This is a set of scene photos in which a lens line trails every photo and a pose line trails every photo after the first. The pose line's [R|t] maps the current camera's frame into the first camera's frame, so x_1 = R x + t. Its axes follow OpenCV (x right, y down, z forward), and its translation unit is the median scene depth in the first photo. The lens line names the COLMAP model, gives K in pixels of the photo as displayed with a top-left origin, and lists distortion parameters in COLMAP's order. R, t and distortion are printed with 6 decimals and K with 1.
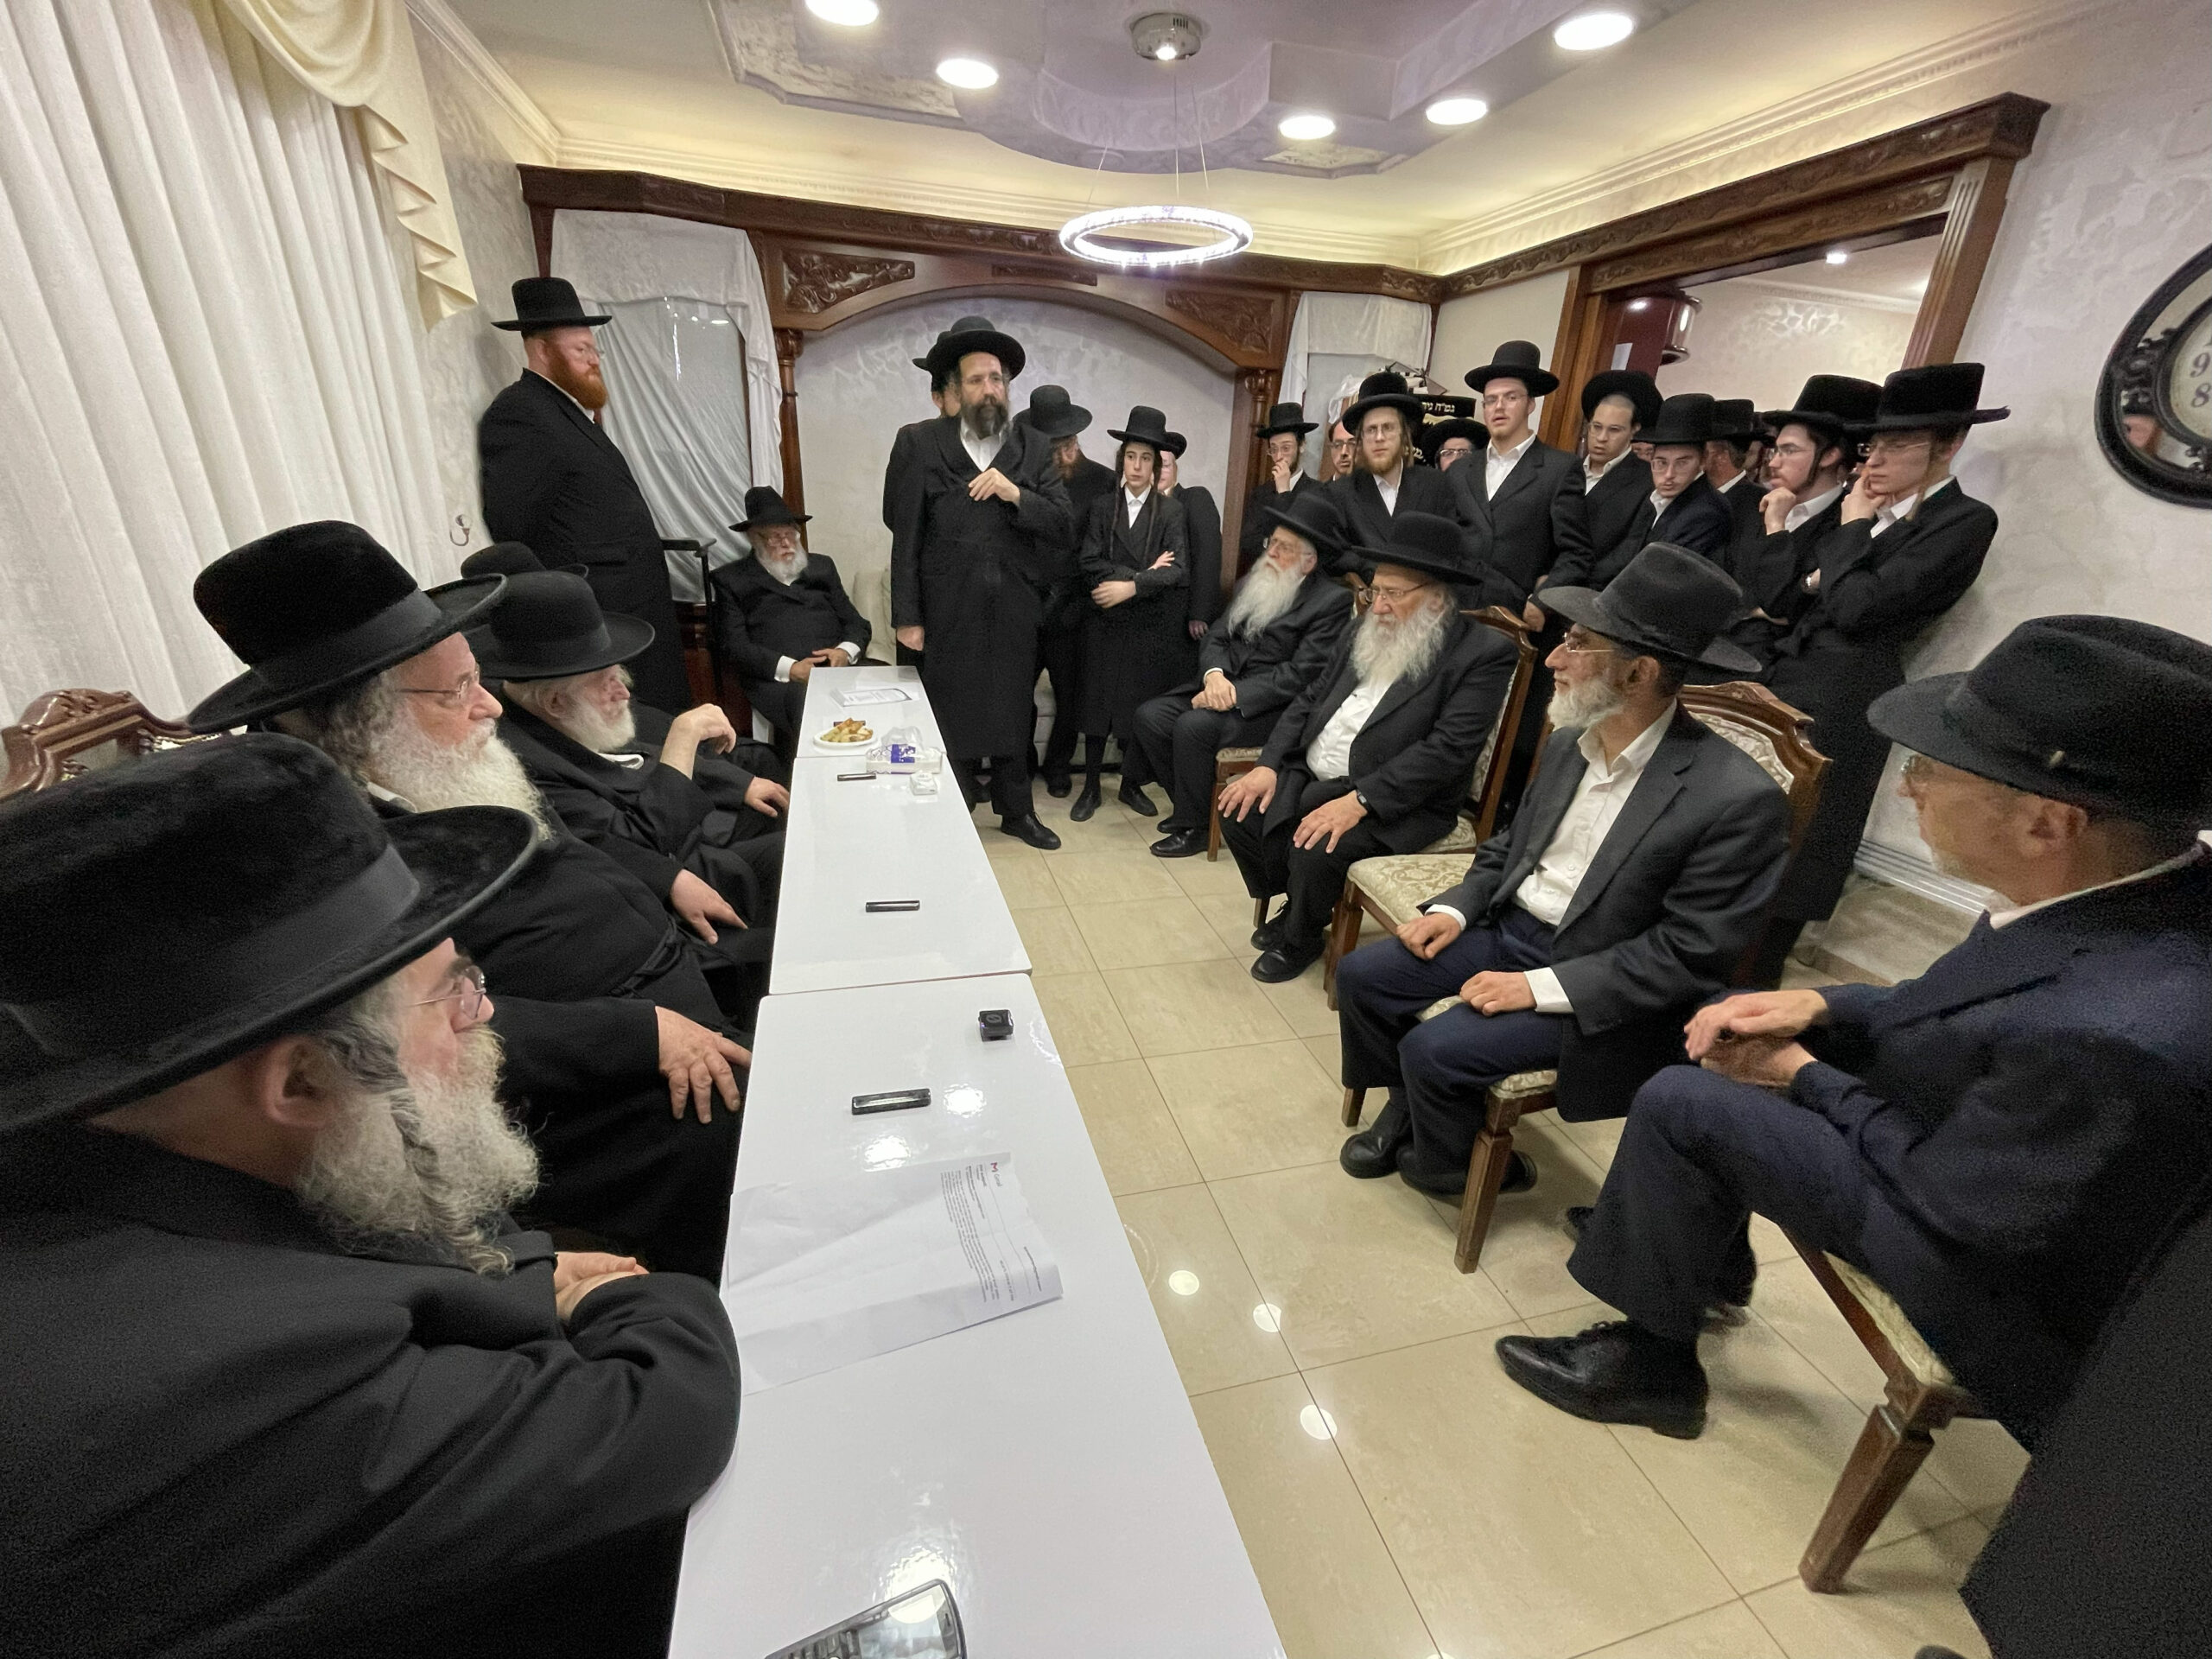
lens RADIAL K [[897.3, 0, 1107.8], [0, 897.3, 828.2], [0, 0, 1]] dist [-0.006509, 0.000713]
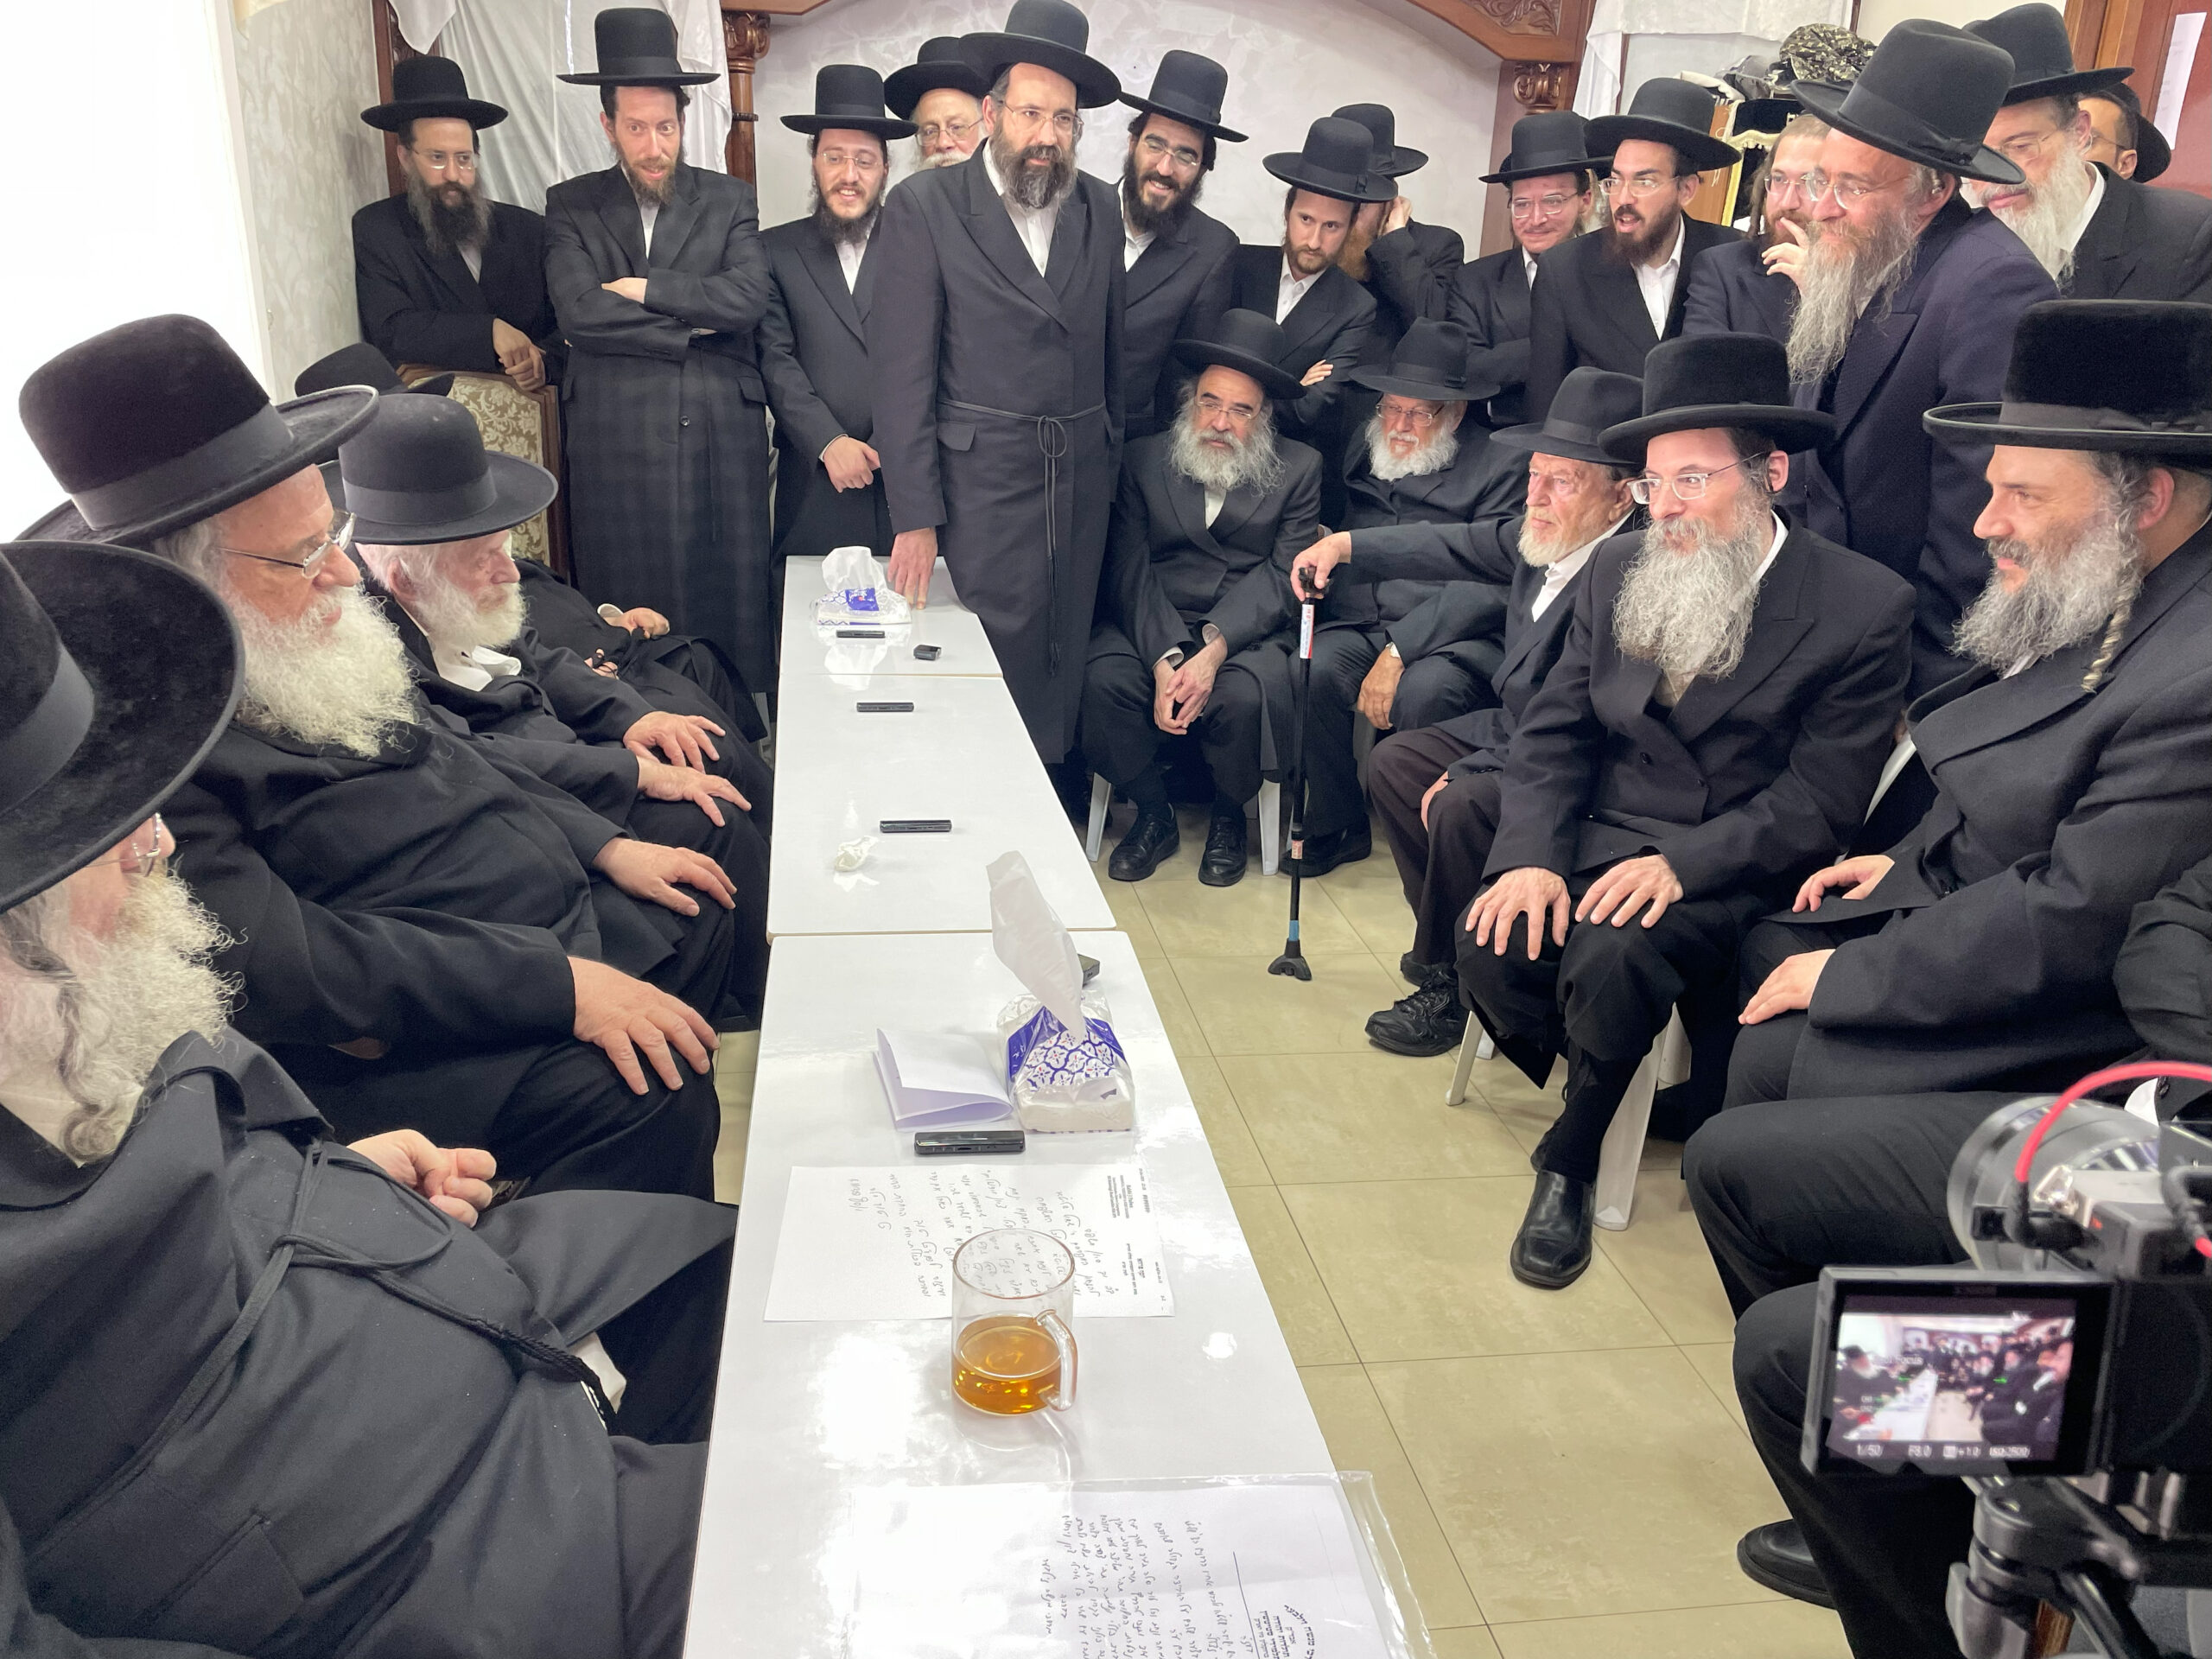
lens RADIAL K [[1676.2, 0, 1104.5], [0, 1676.2, 831.9], [0, 0, 1]] dist [0.072514, -0.084624]
pose [[0.994478, 0.029996, -0.100571, 0.023109], [-0.034293, 0.998559, -0.041272, 0.049589], [0.099188, 0.044493, 0.994074, -0.126314]]
